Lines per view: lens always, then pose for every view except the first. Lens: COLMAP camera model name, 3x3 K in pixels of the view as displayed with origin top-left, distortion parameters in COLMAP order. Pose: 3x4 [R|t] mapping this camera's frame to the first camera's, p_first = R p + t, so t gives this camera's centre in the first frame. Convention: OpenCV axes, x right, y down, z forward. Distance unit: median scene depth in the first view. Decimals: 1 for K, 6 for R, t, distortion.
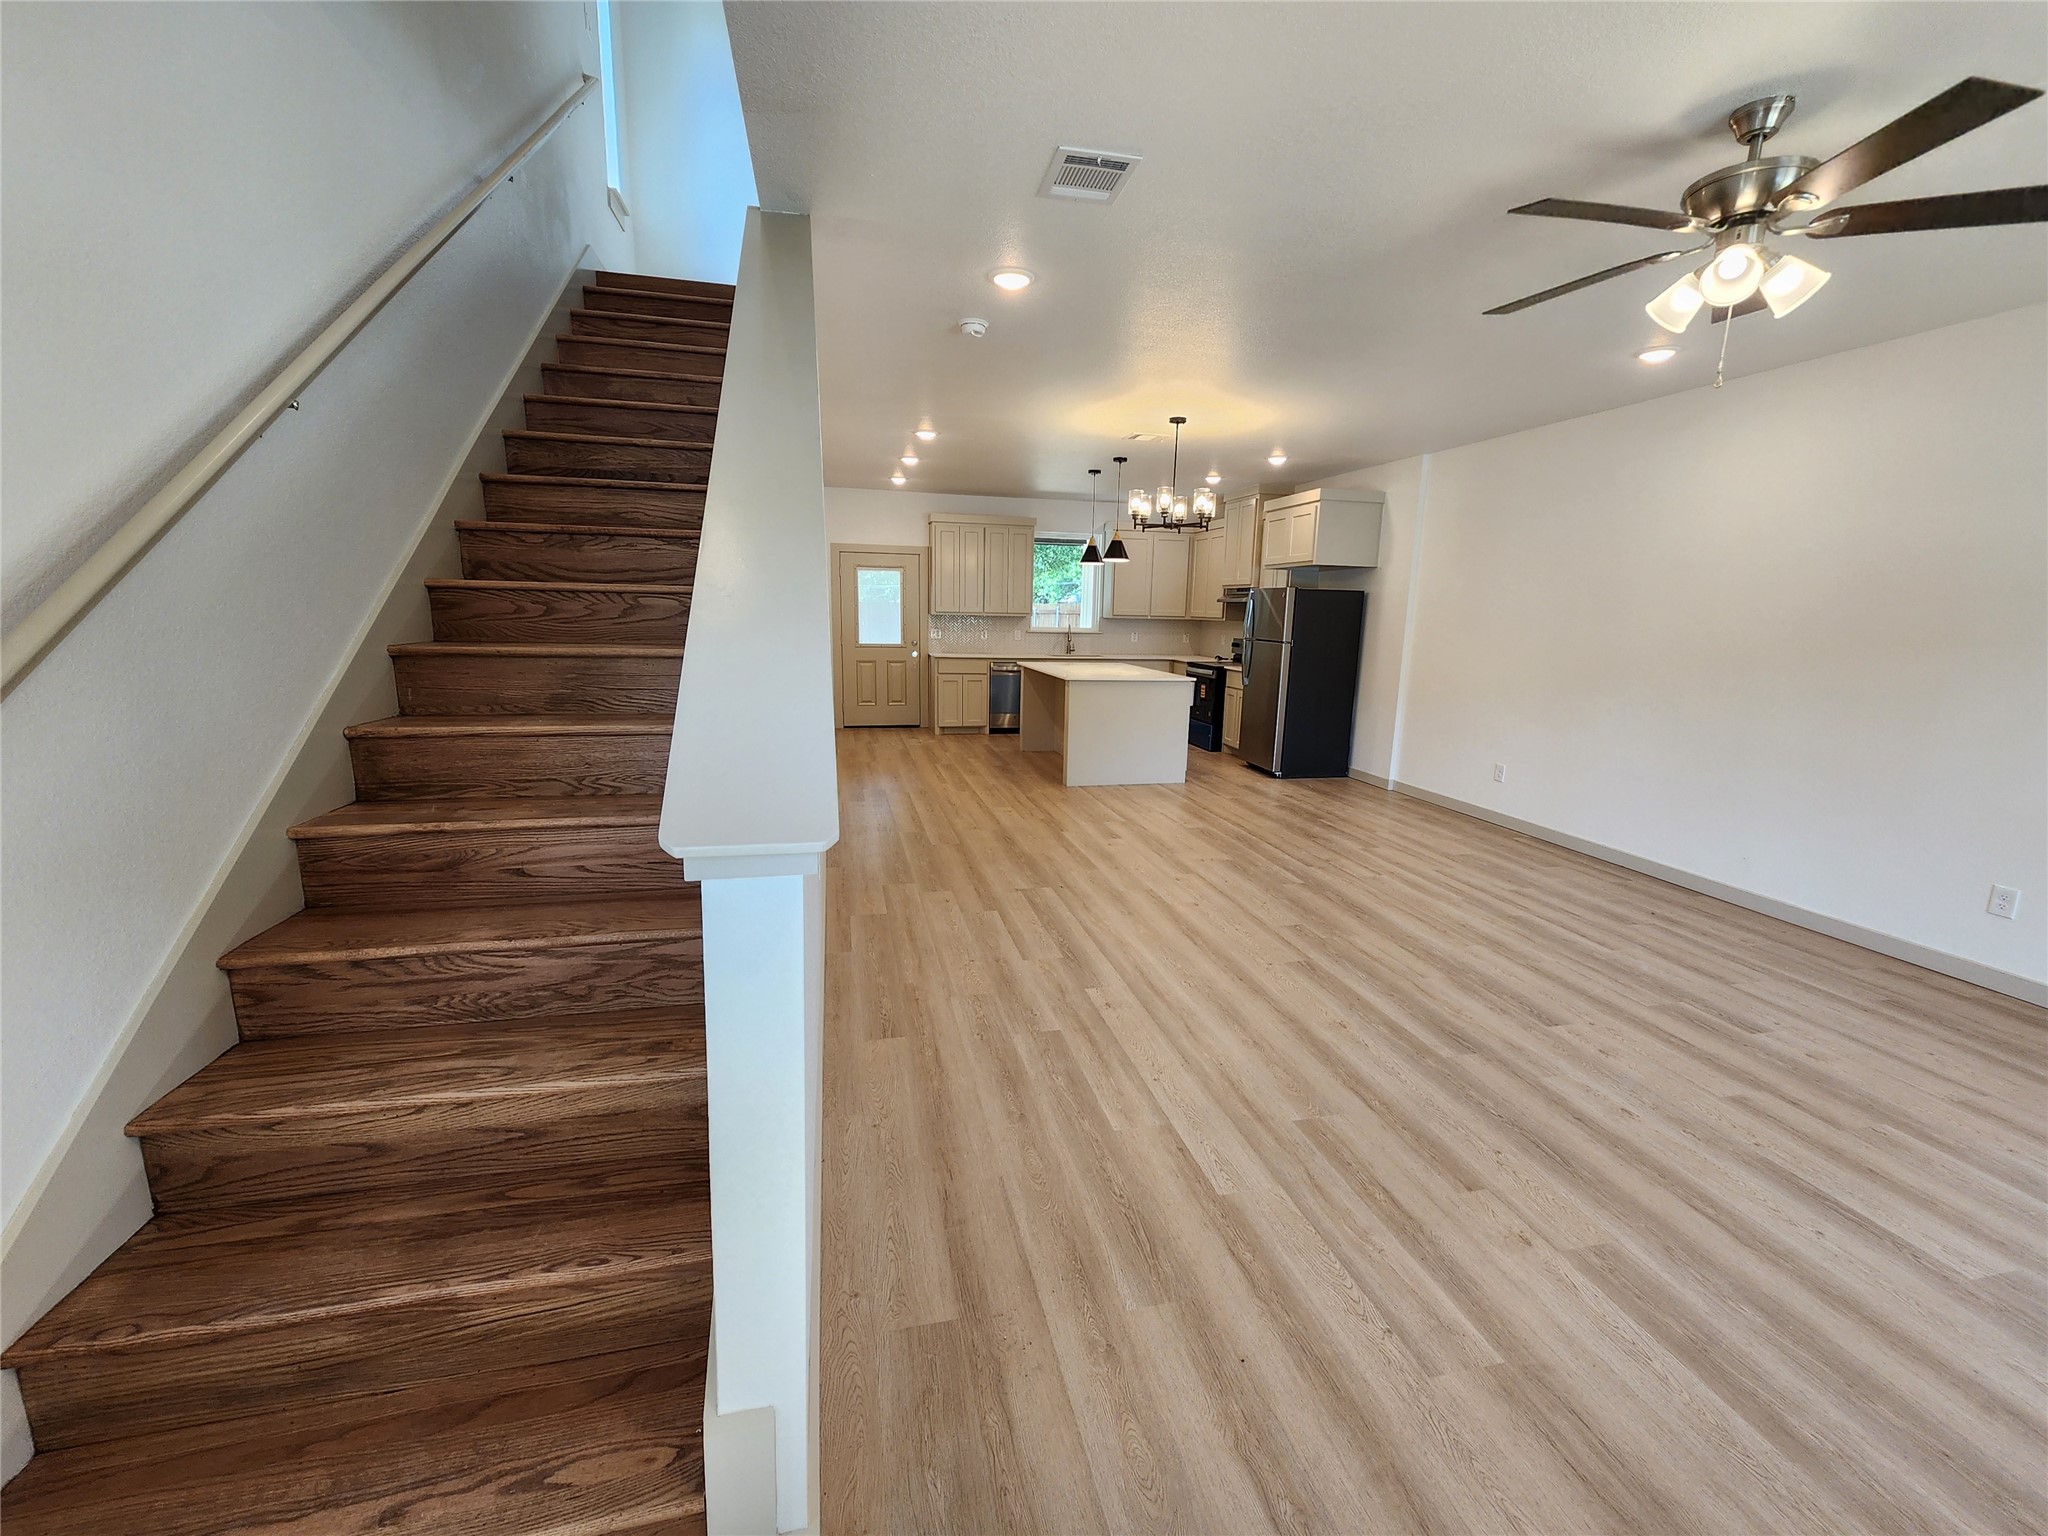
lens RADIAL K [[844.4, 0, 1028.7], [0, 844.4, 774.9], [0, 0, 1]] dist [0.005774, 0.000804]
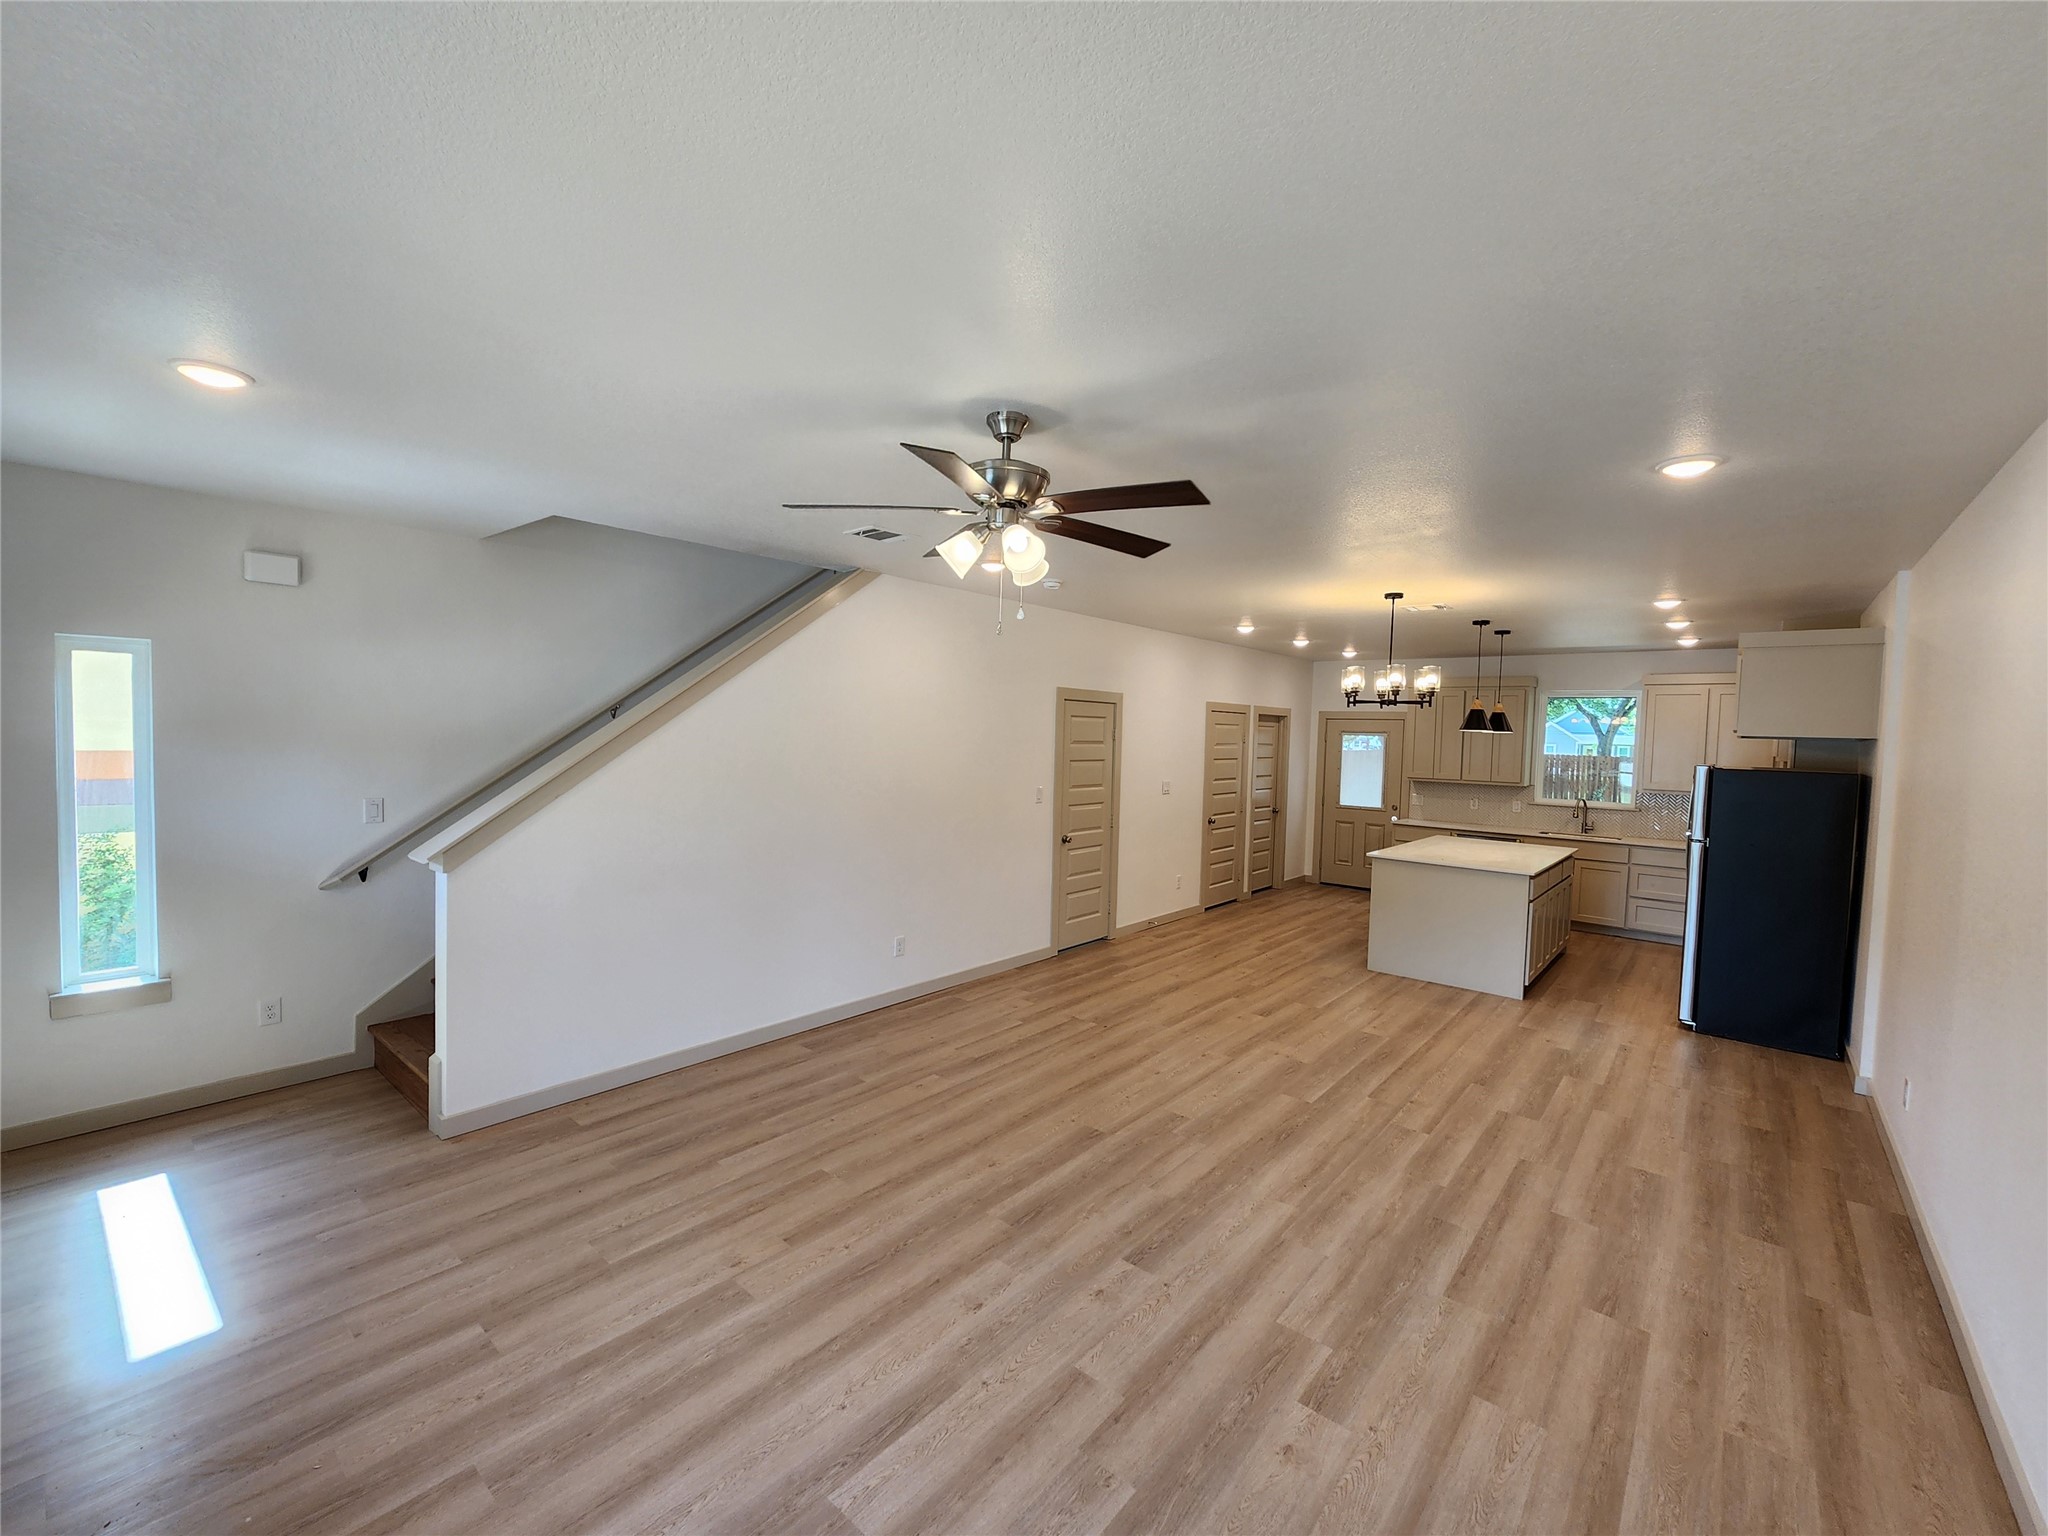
lens RADIAL K [[844.4, 0, 1028.7], [0, 844.4, 774.9], [0, 0, 1]] dist [0.005774, 0.000804]
pose [[0.589724, 0.032251, -0.806960, 1.065475], [-0.169025, 0.982002, -0.084276, -0.104432], [0.789719, 0.186096, 0.584562, 0.235222]]
